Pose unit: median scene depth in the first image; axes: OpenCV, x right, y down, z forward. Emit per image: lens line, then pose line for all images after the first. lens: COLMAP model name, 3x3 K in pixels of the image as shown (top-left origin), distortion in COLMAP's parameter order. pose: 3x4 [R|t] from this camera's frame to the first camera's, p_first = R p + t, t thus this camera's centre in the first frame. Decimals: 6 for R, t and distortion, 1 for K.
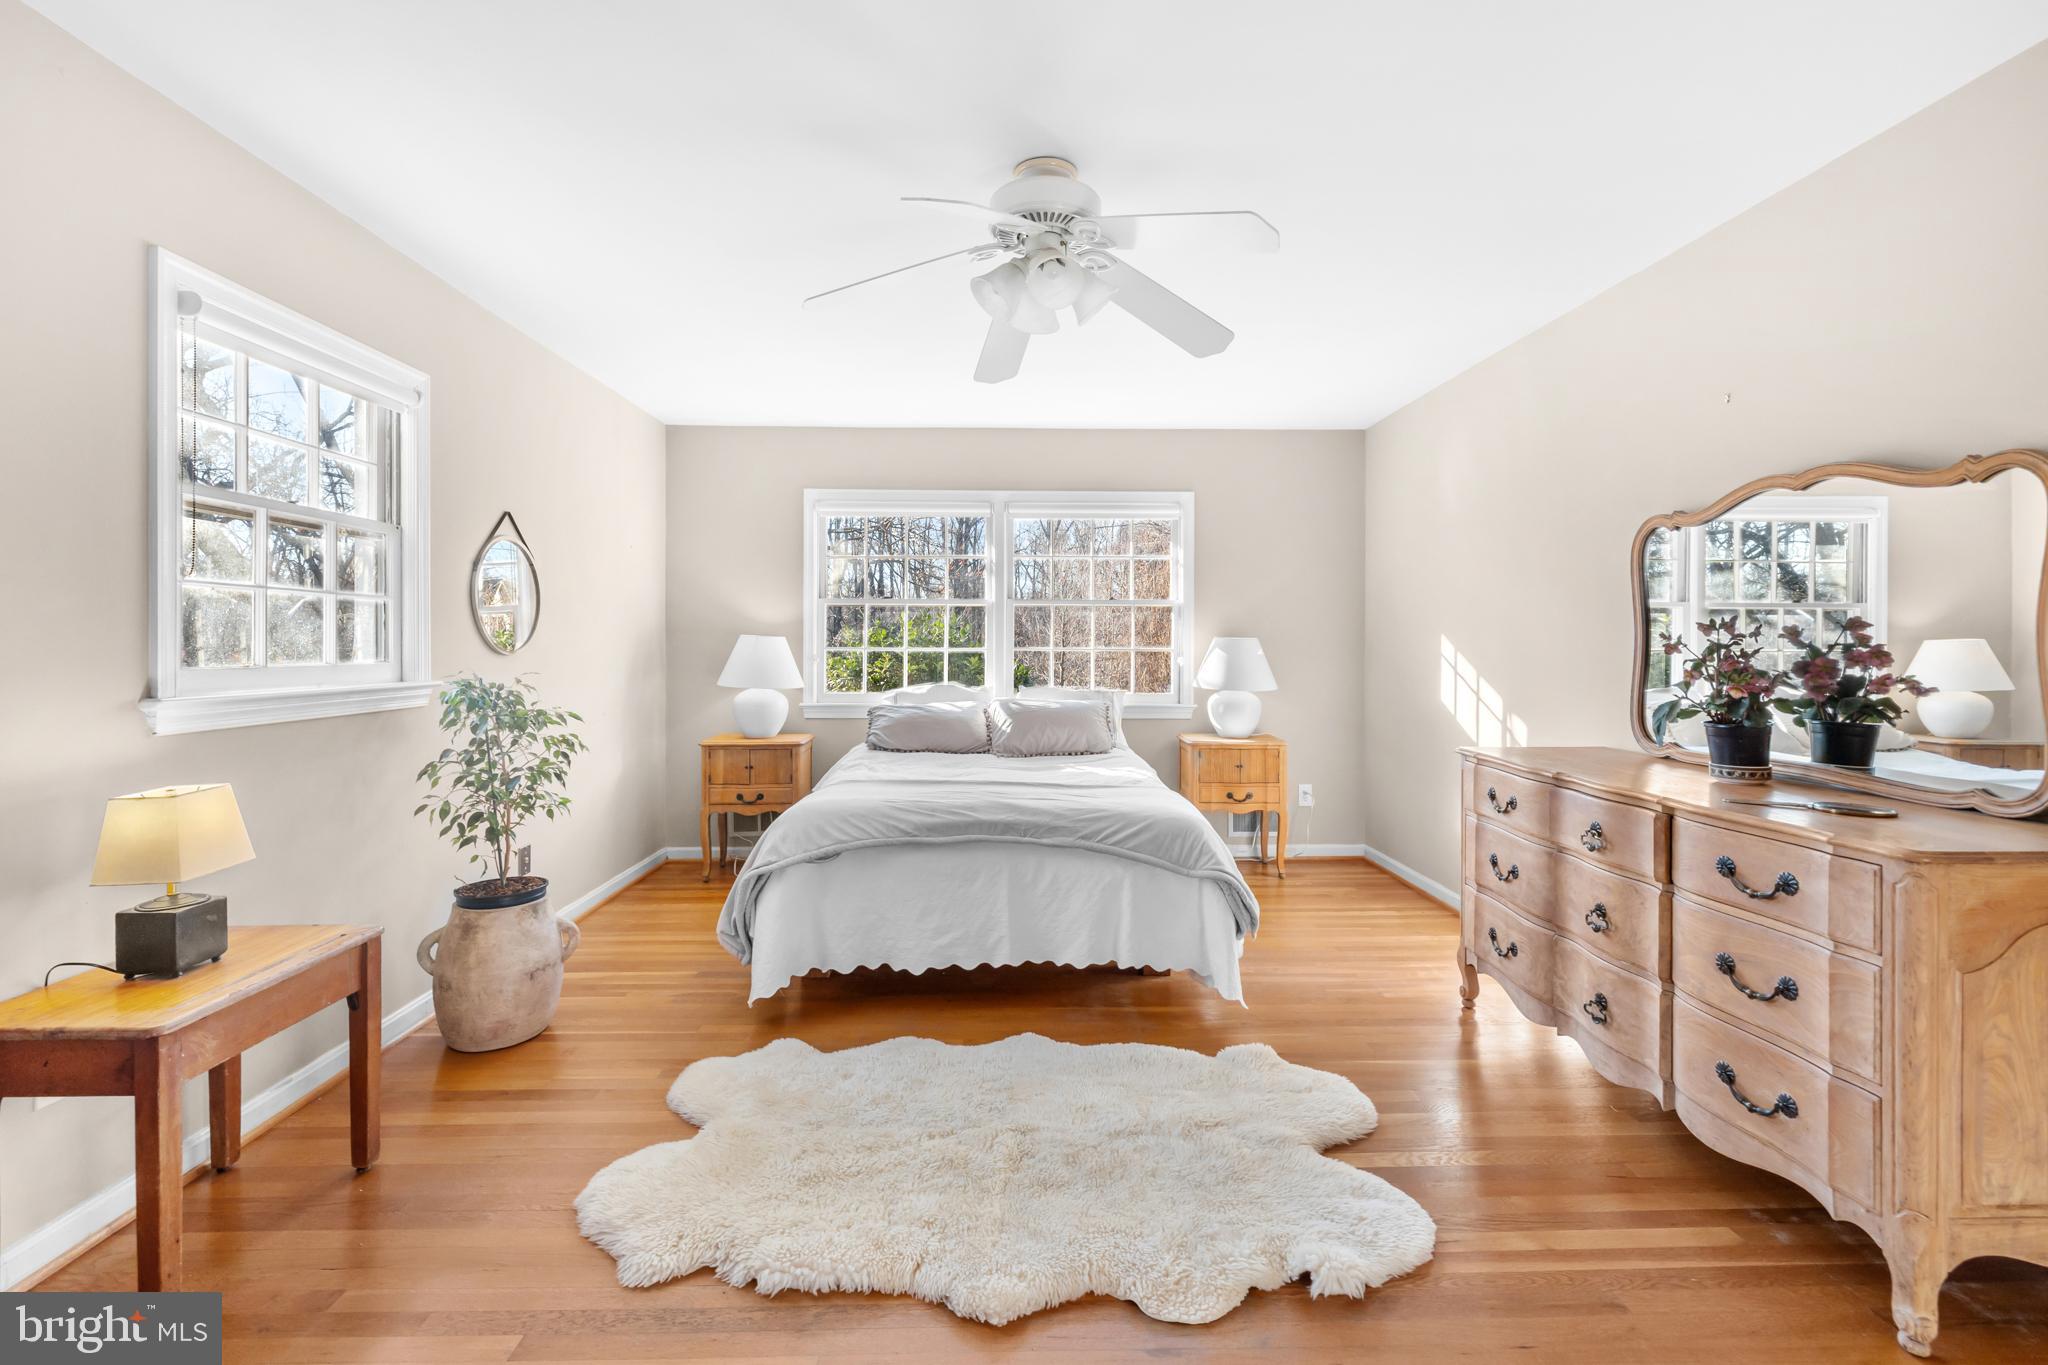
lens RADIAL K [[876.1, 0, 1021.4], [0, 876.1, 651.6], [0, 0, 1]] dist [0.000154, -0.000206]
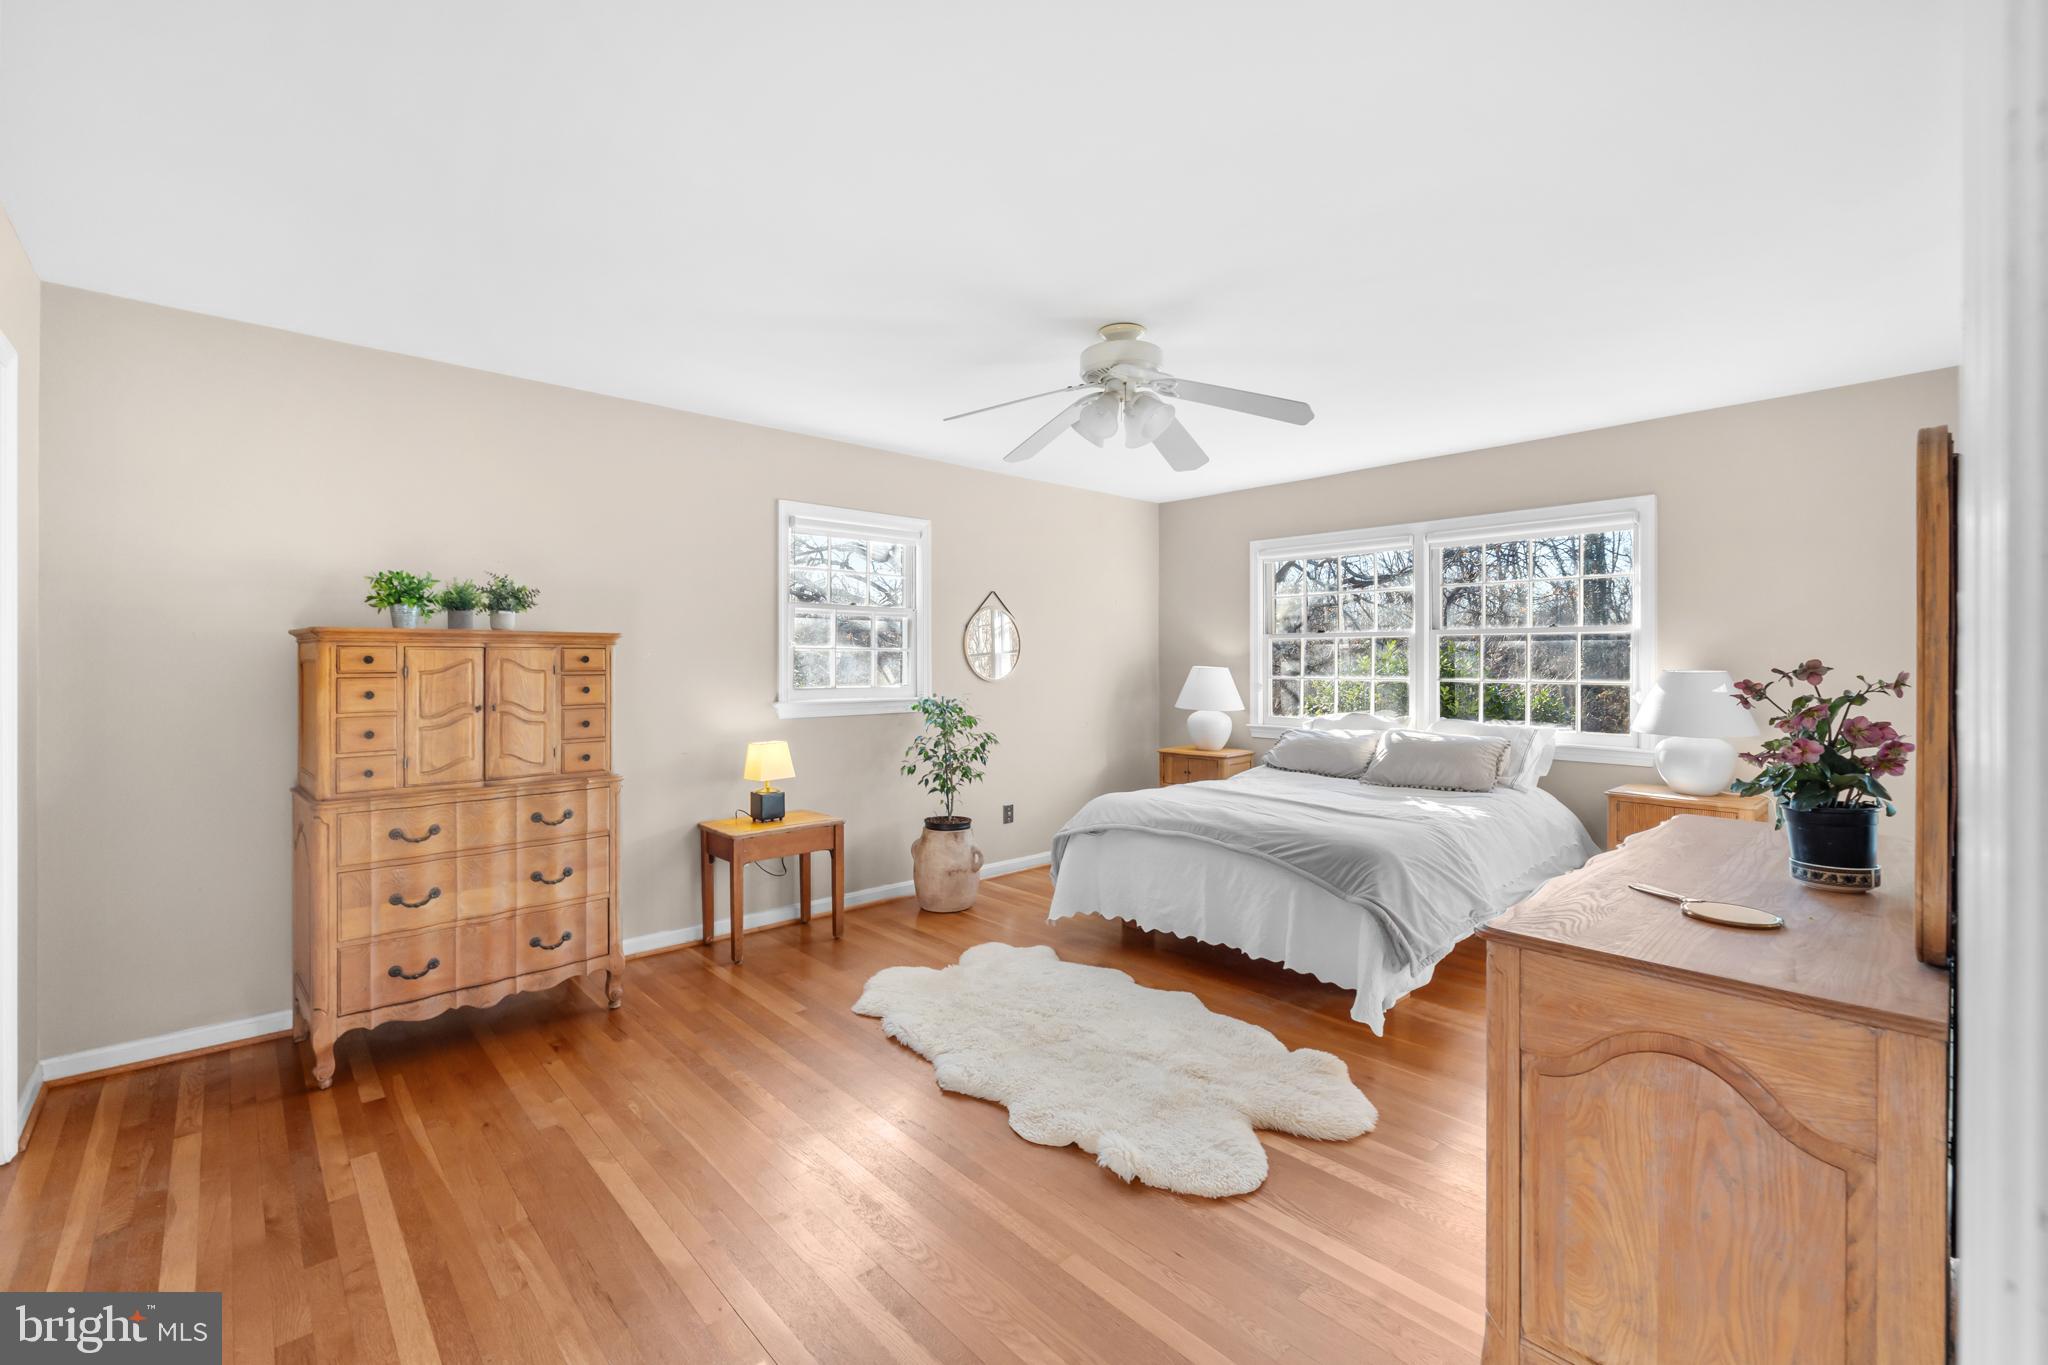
lens RADIAL K [[876.1, 0, 1028.3], [0, 876.1, 671.7], [0, 0, 1]] dist [0.000154, -0.000206]
pose [[0.656138, 0.006998, -0.754608, 0.749315], [-0.006386, 0.999973, 0.003720, -0.023493], [0.754614, 0.002378, 0.656165, 0.007851]]
